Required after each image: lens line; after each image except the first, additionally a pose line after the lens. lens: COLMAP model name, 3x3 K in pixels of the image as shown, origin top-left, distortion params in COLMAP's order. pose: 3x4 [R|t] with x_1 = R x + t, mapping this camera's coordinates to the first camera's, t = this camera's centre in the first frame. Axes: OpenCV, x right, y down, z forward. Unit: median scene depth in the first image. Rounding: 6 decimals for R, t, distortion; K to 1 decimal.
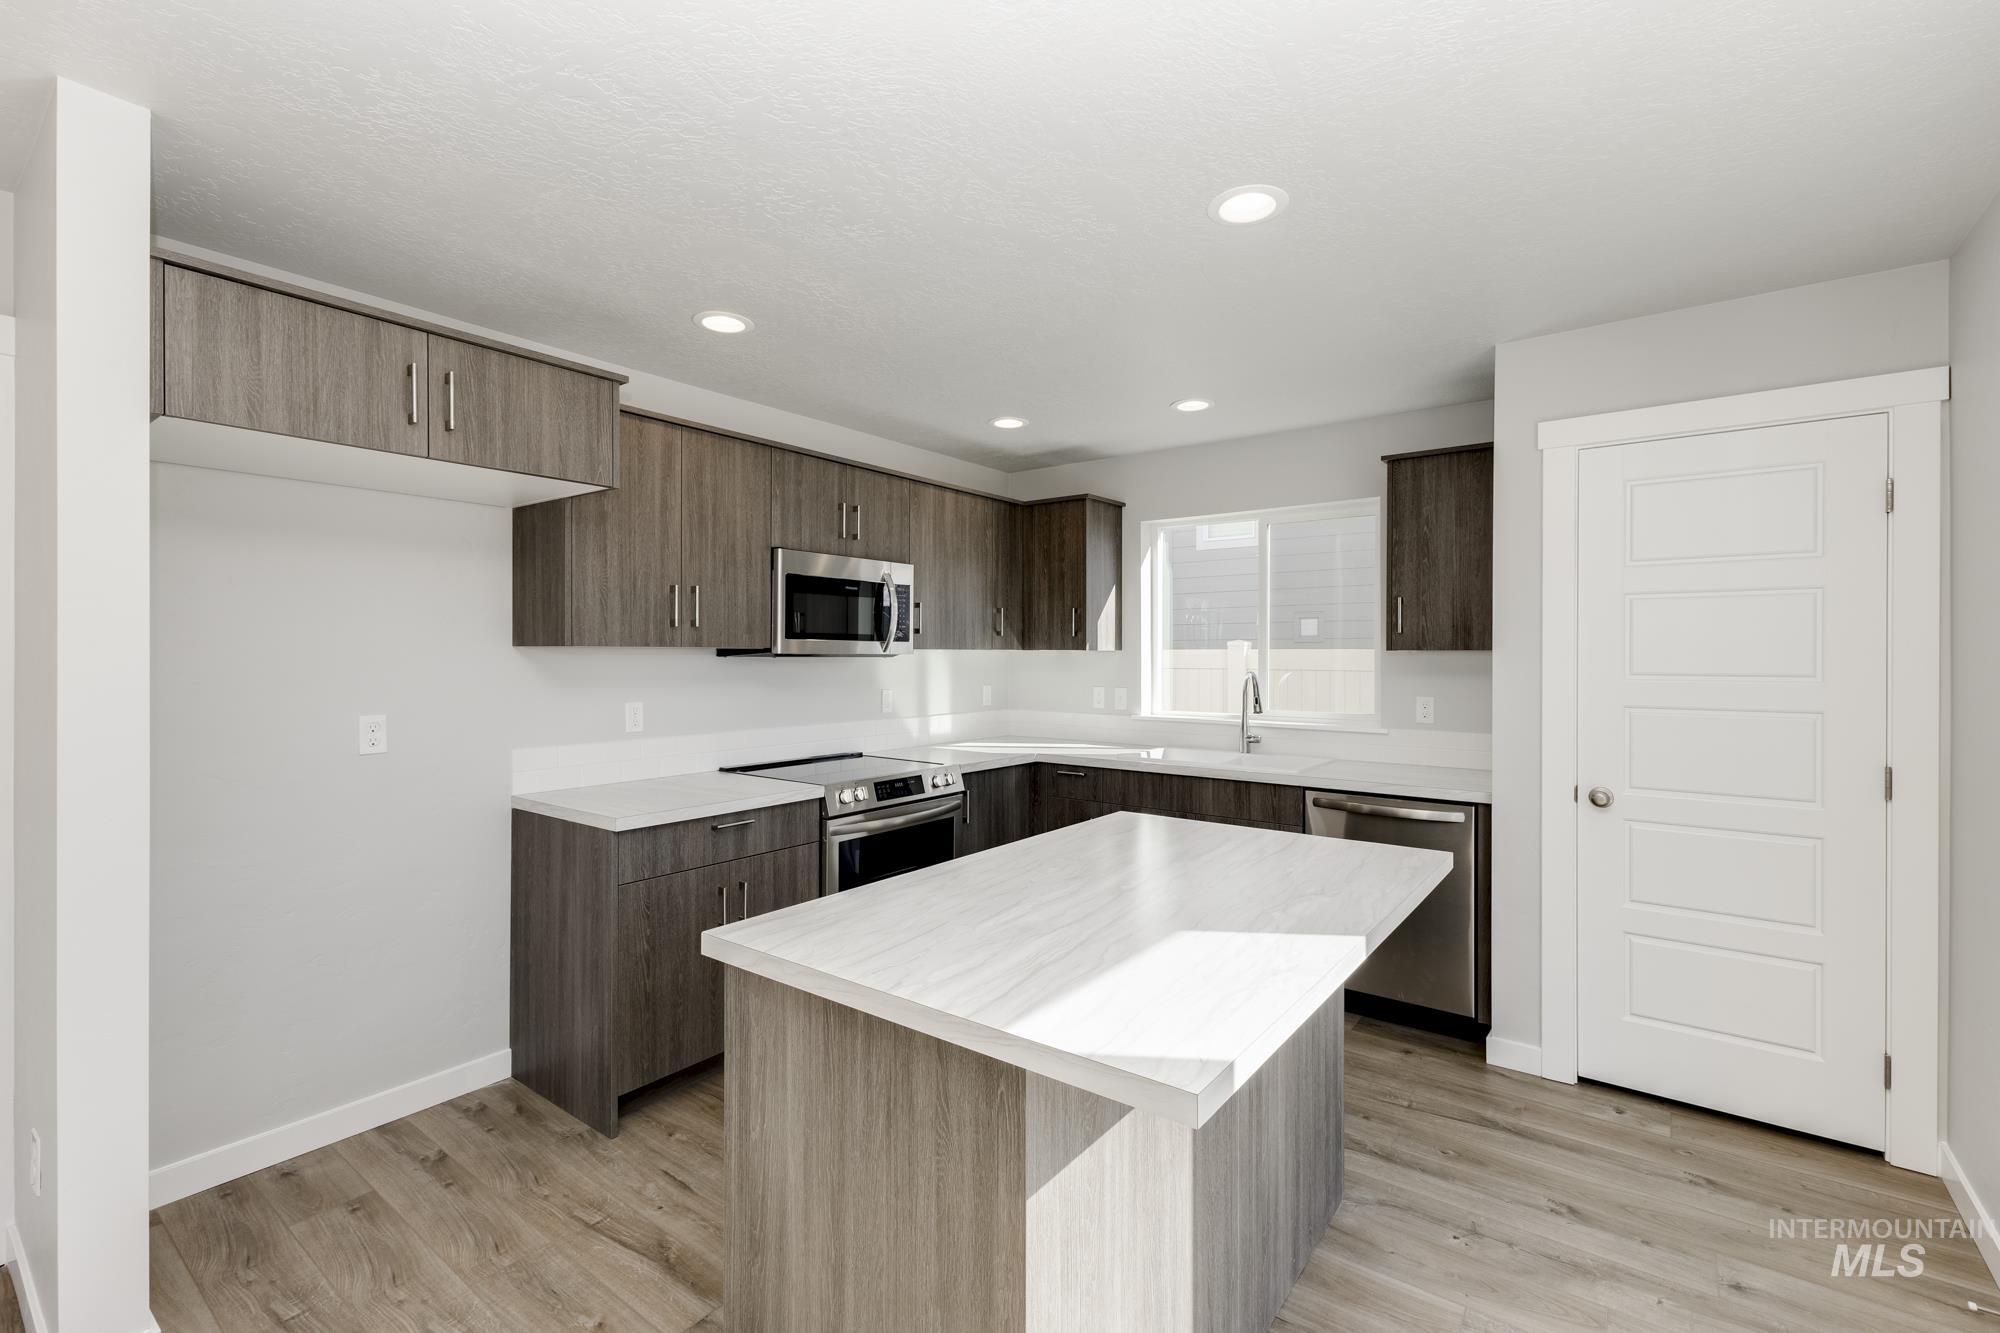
lens RADIAL K [[879.5, 0, 1000.4], [0, 879.5, 656.5], [0, 0, 1]] dist [-0.000482, -0.000273]
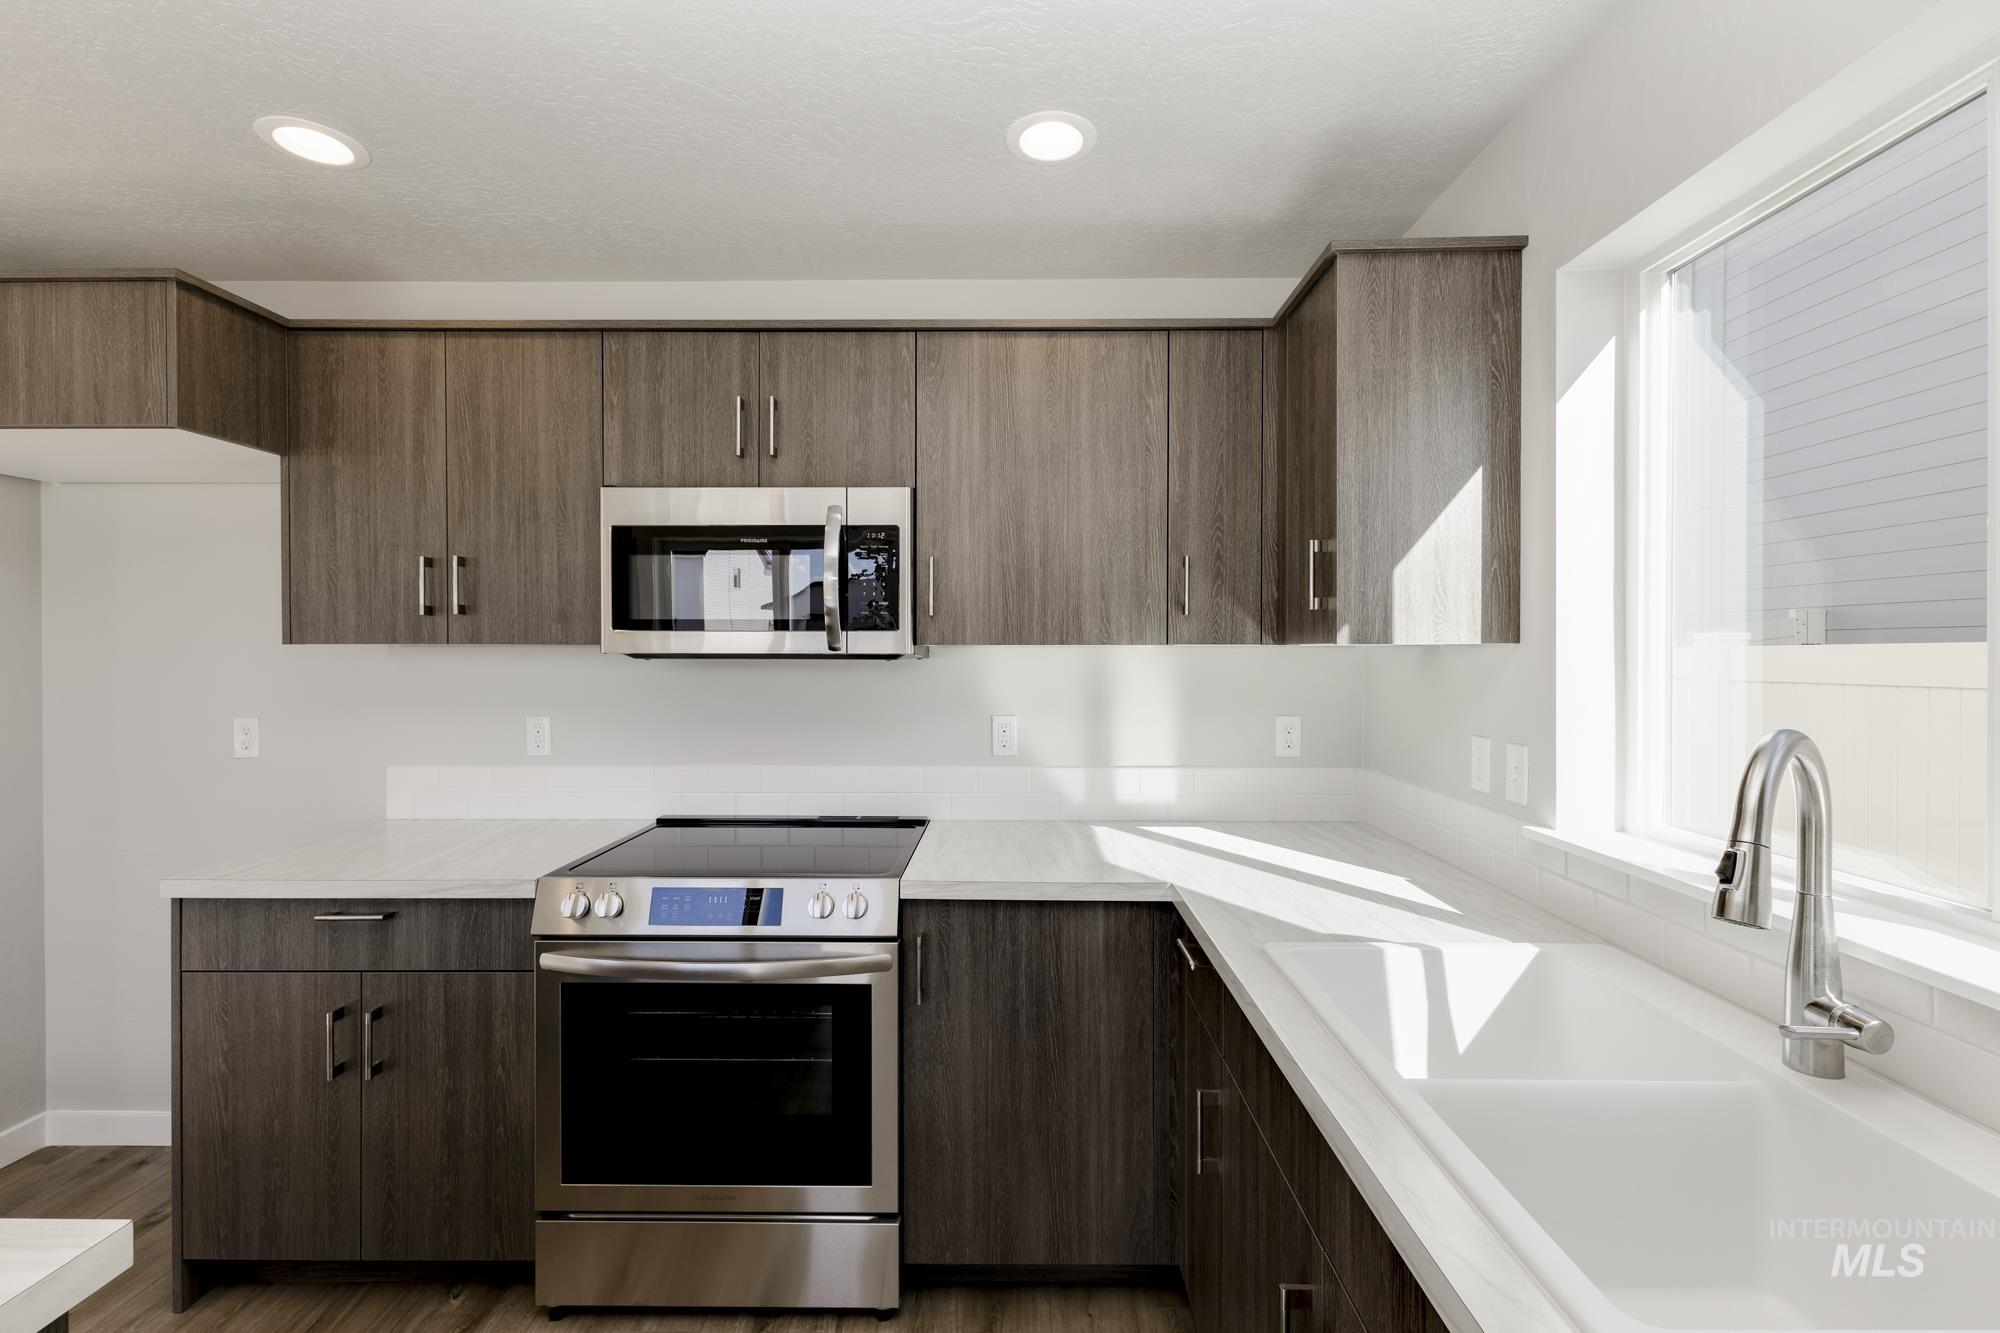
lens RADIAL K [[851.1, 0, 996.7], [0, 851.1, 656.2], [0, 0, 1]] dist [-0.000696, -0.000668]
pose [[0.598510, 0.000203, -0.801115, 0.394514], [-0.000468, 1.000000, -0.000096, -0.000855], [0.801115, 0.000433, 0.598510, 0.826091]]
